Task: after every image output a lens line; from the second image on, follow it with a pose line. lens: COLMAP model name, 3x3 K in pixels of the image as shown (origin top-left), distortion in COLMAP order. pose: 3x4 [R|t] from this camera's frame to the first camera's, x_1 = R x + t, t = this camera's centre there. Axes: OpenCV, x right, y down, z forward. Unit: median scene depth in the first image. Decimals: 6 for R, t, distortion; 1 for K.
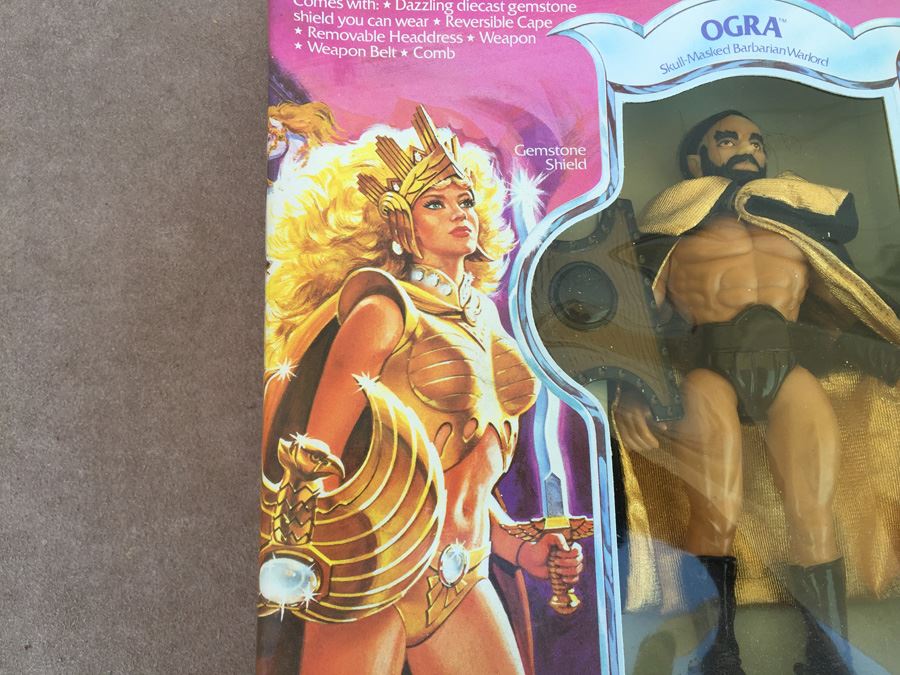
lens RADIAL K [[751.5, 0, 449.5], [0, 751.5, 346.0], [0, 0, 1]] dist [0.045016, -0.101211]
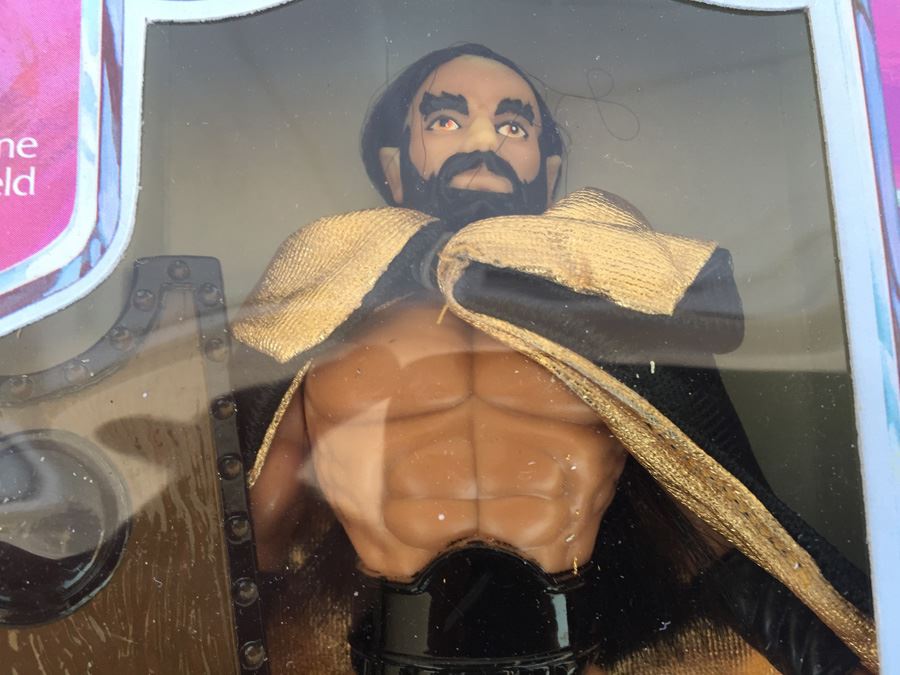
lens RADIAL K [[751.5, 0, 456.8], [0, 751.5, 332.4], [0, 0, 1]] dist [0.045016, -0.101211]
pose [[0.999635, -0.006176, 0.026316, 0.375527], [0.004994, 0.998986, 0.044744, -0.175888], [-0.026566, -0.044597, 0.998652, 0.590795]]
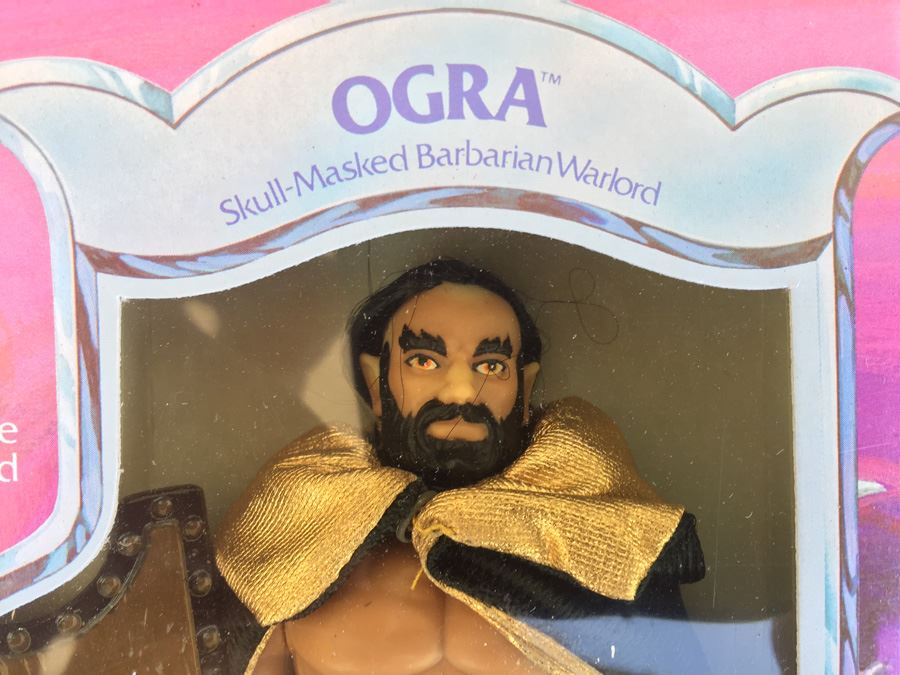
lens RADIAL K [[751.5, 0, 453.8], [0, 751.5, 336.8], [0, 0, 1]] dist [0.045016, -0.101211]
pose [[0.999187, 0.011748, 0.038576, 0.381489], [-0.018570, 0.983199, 0.181592, -0.373604], [-0.035794, -0.182160, 0.982617, 0.602993]]
